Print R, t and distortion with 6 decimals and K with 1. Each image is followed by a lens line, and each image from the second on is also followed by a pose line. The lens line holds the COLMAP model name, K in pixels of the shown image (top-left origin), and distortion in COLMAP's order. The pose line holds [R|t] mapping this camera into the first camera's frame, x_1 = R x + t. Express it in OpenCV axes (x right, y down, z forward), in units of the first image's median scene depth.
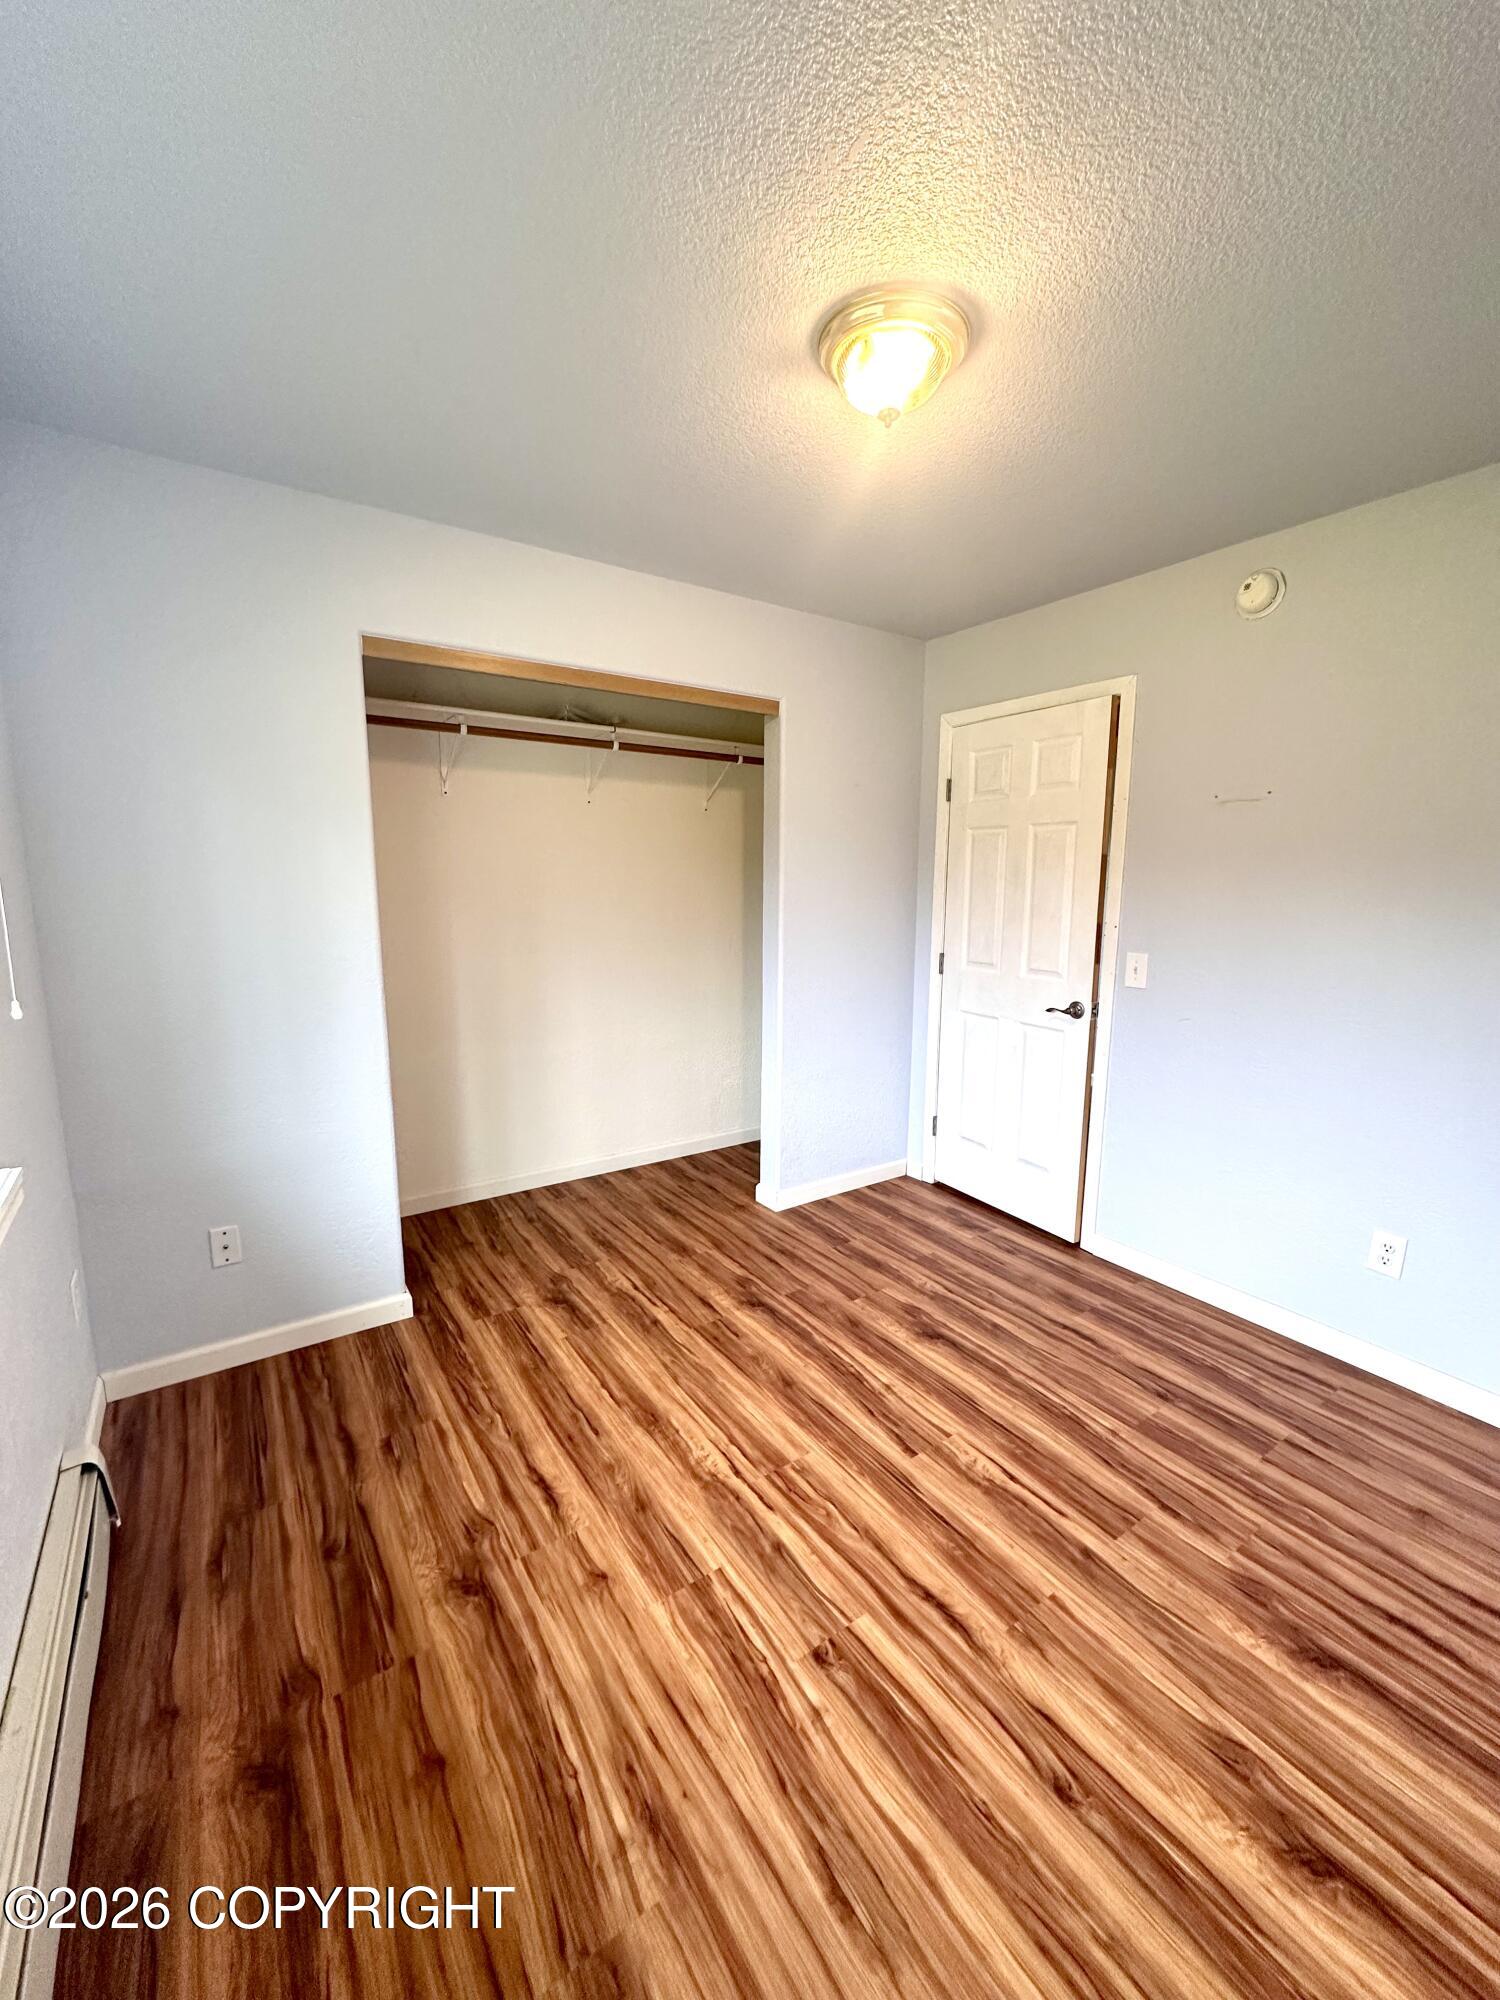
lens RADIAL K [[796.0, 0, 750.0], [0, 796.0, 1000.0], [0, 0, 1]] dist [0.003089, 0.000259]
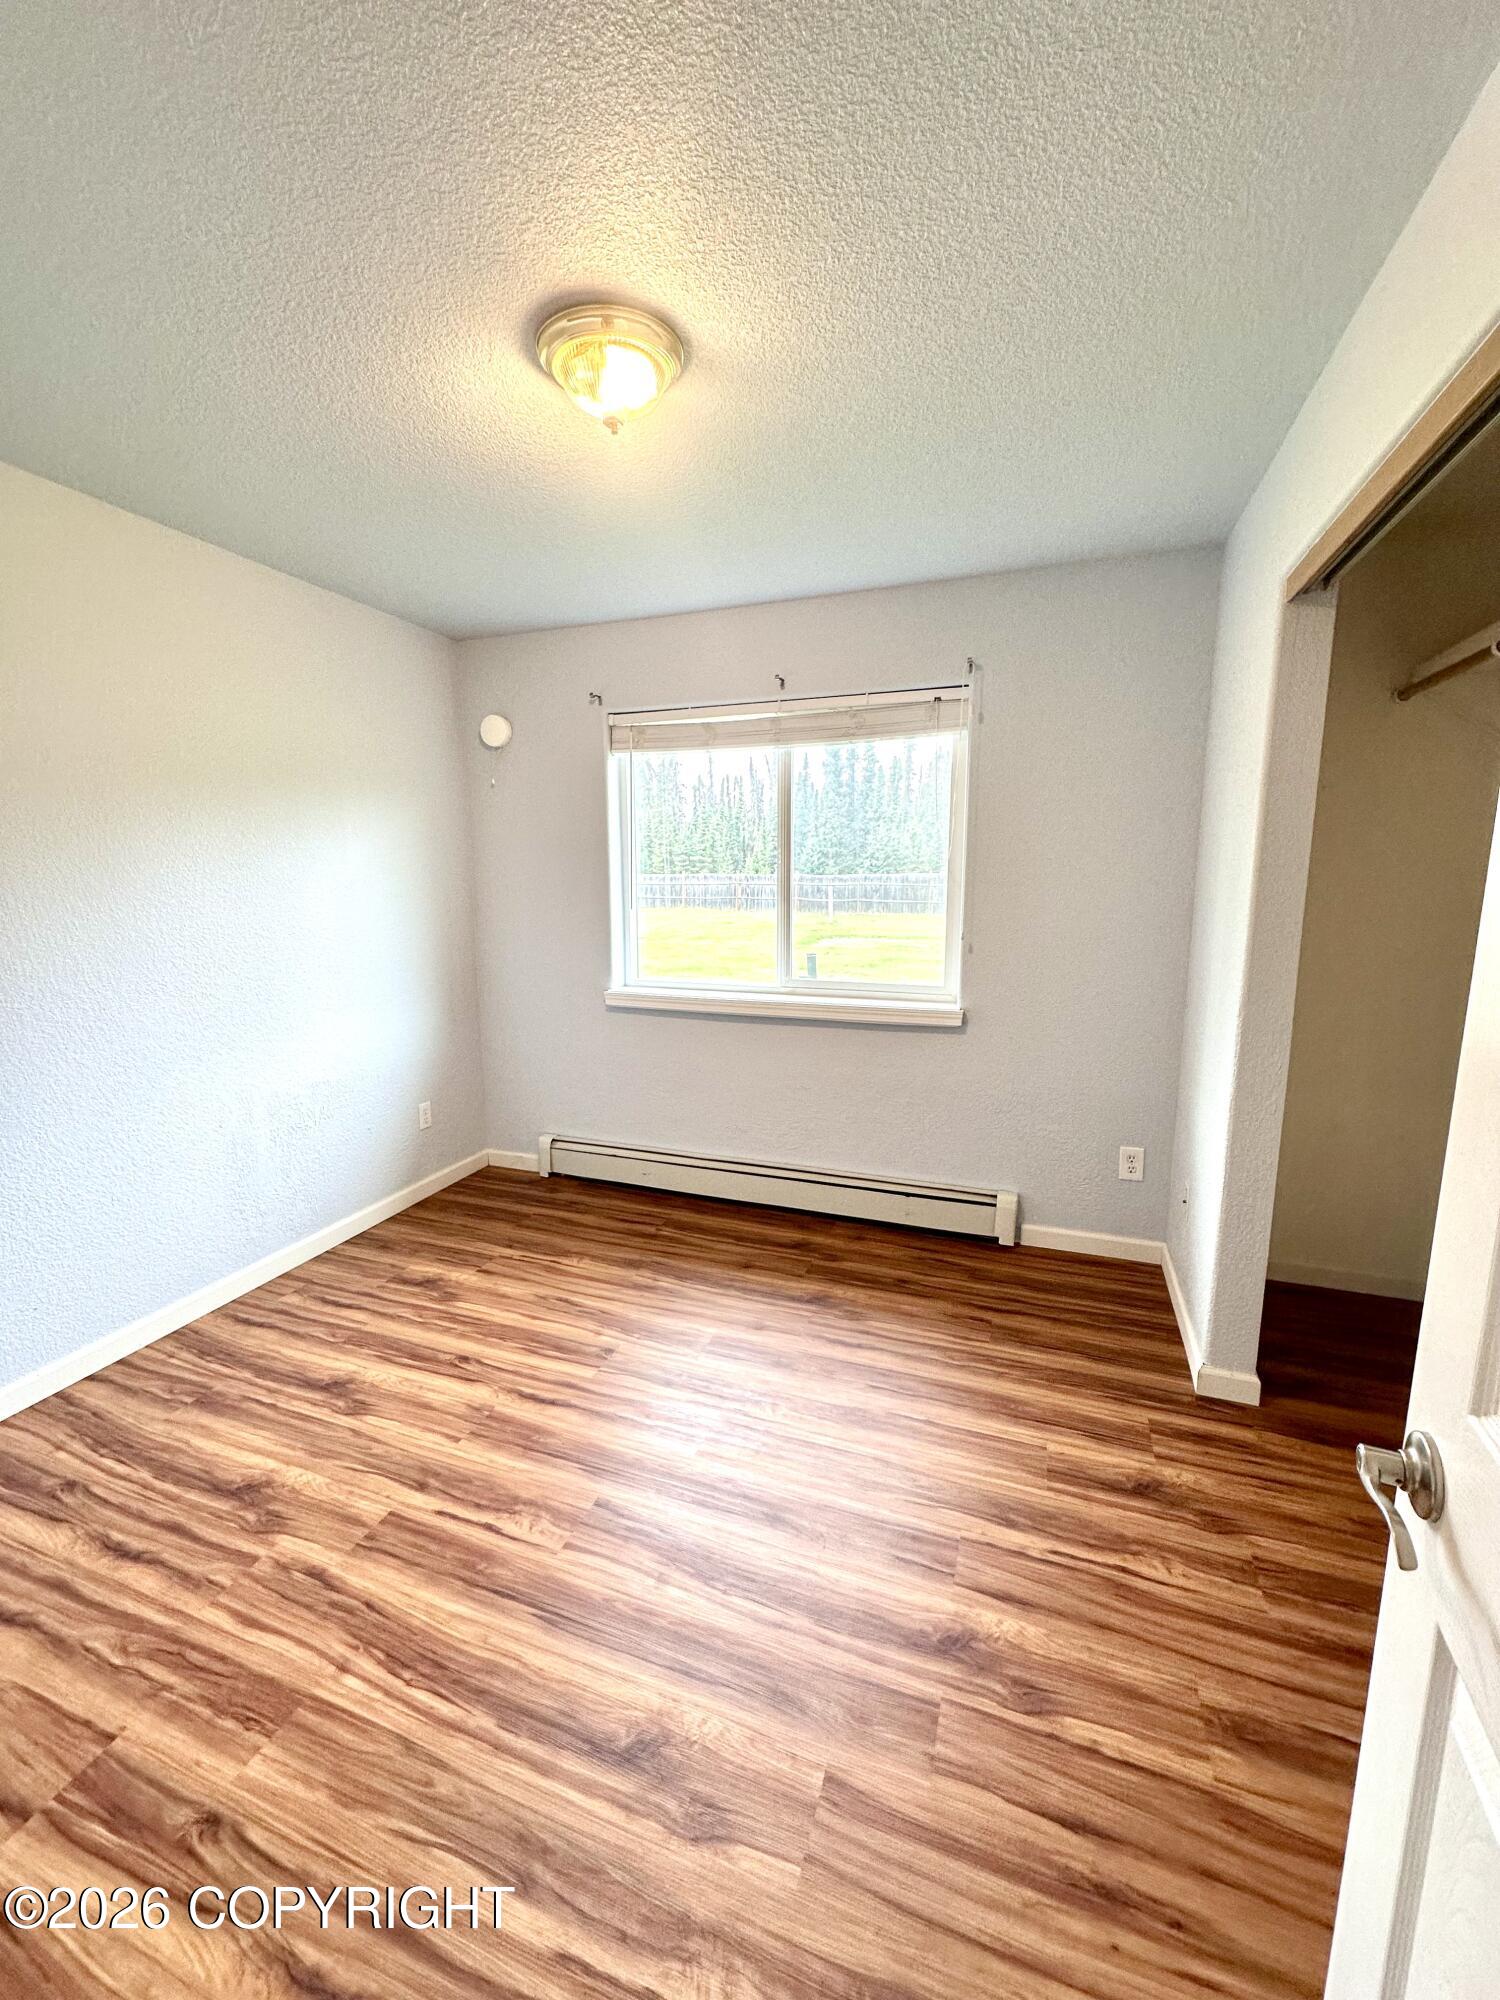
lens RADIAL K [[793.4, 0, 752.9], [0, 793.4, 1009.6], [0, 0, 1]] dist [0.002252, 0.000467]
pose [[-0.810147, 0.096173, -0.578284, 0.463597], [-0.095036, 0.951856, 0.291441, -0.218708], [0.578472, 0.291068, -0.762004, 1.418714]]
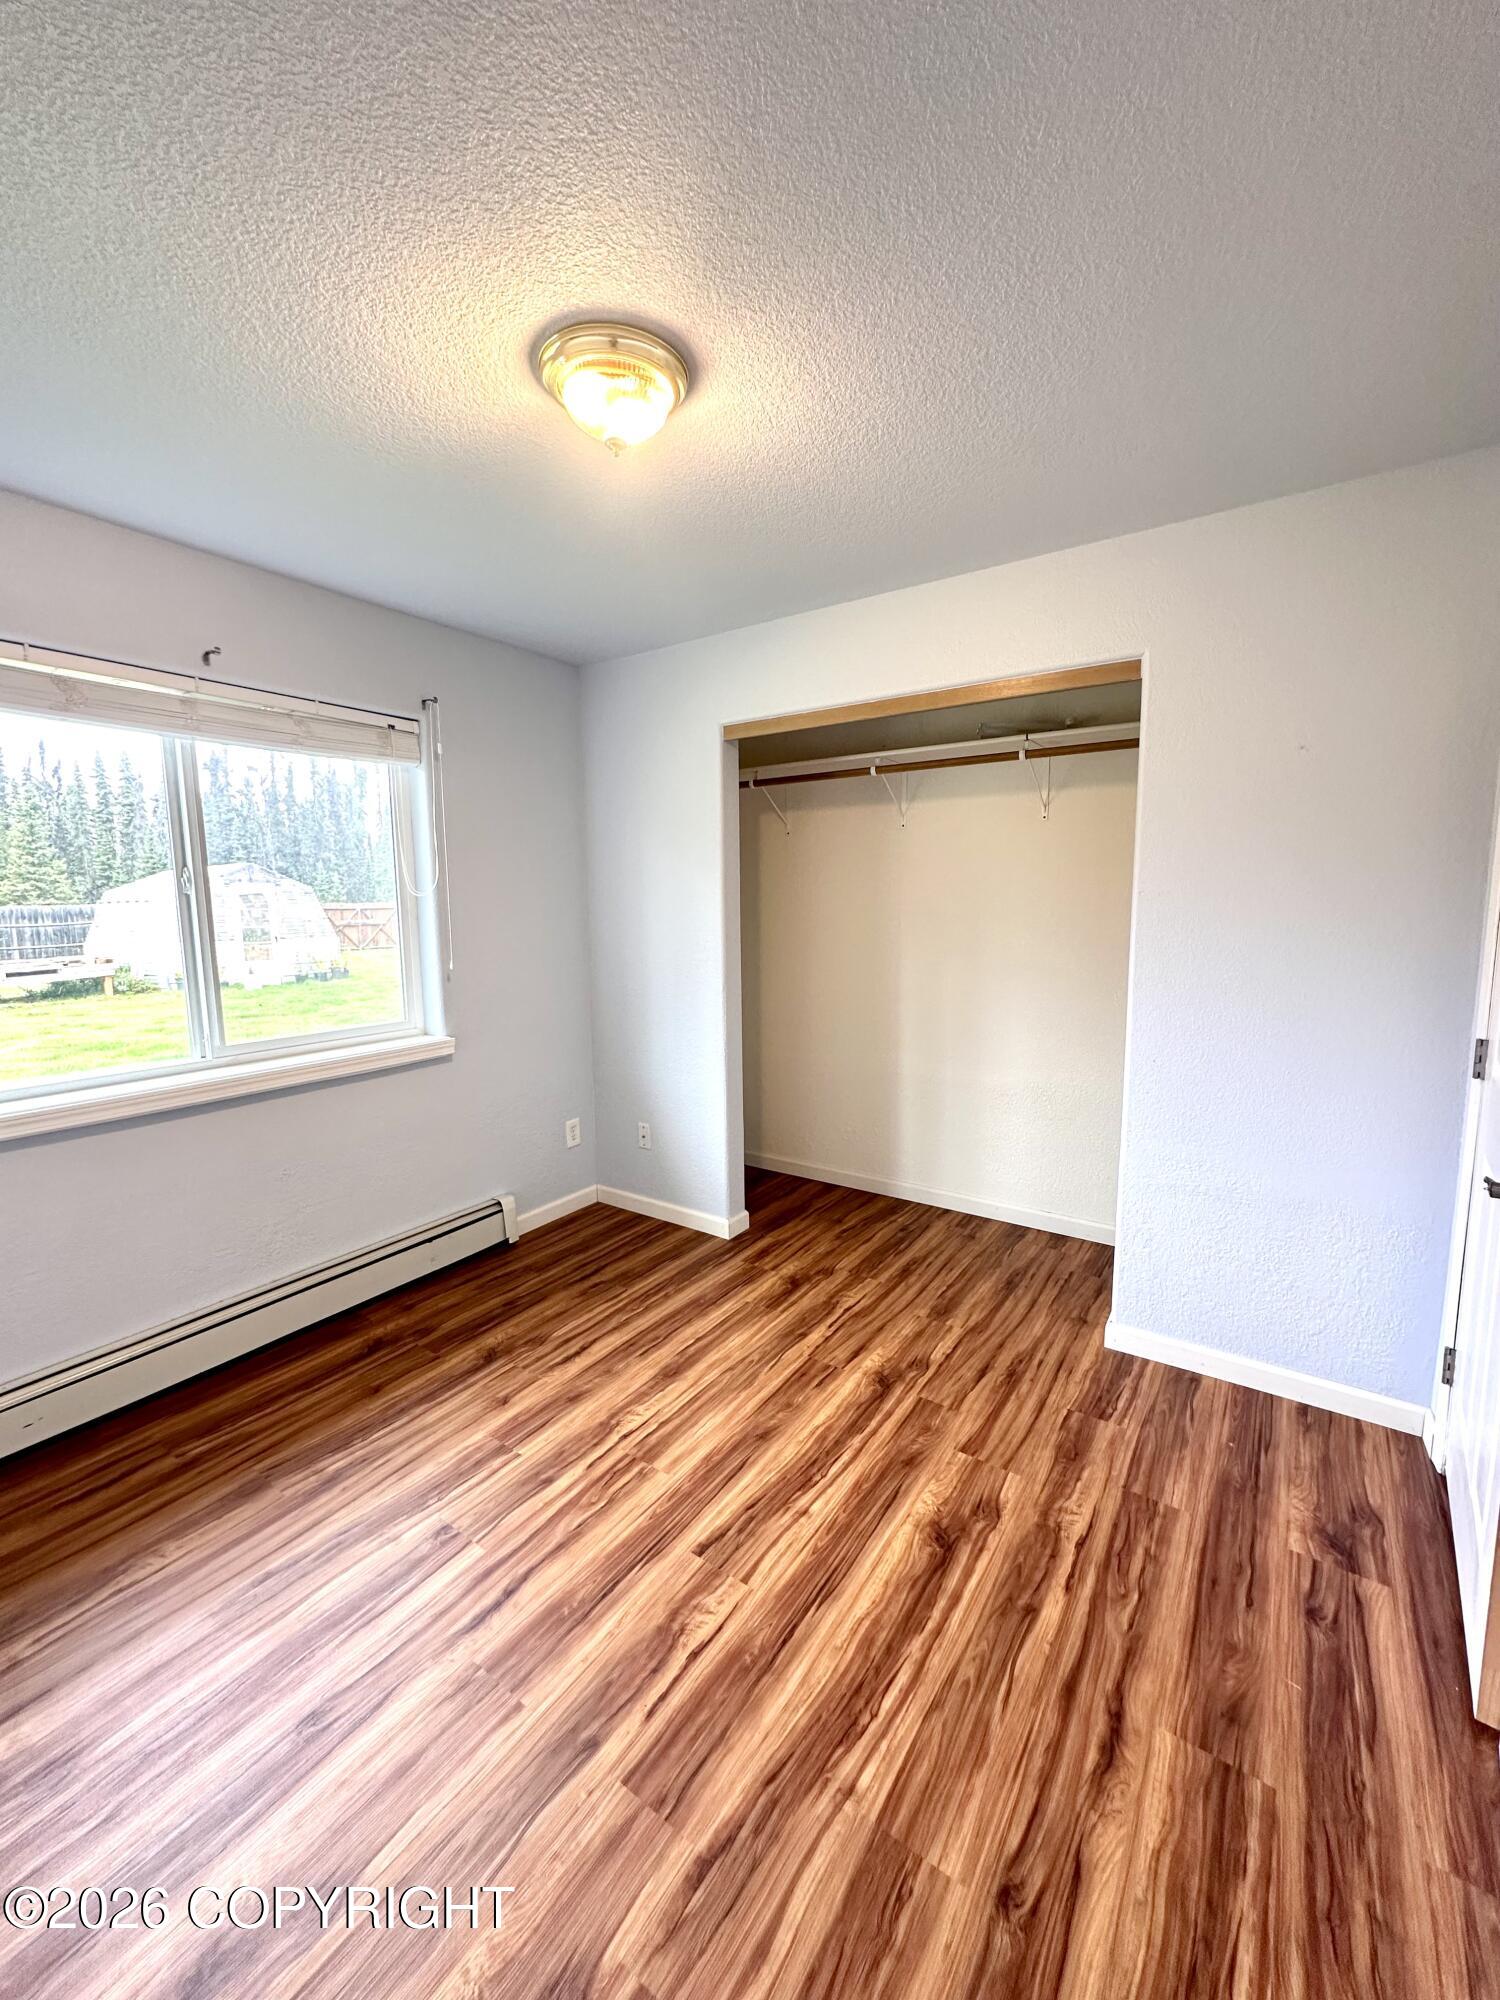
lens RADIAL K [[796.0, 0, 750.0], [0, 796.0, 1000.0], [0, 0, 1]] dist [0.003089, 0.000259]
pose [[0.363926, 0.105545, -0.925428, 0.843642], [-0.135922, 0.988941, 0.059337, -0.078129], [0.921457, 0.104192, 0.374247, 0.575103]]
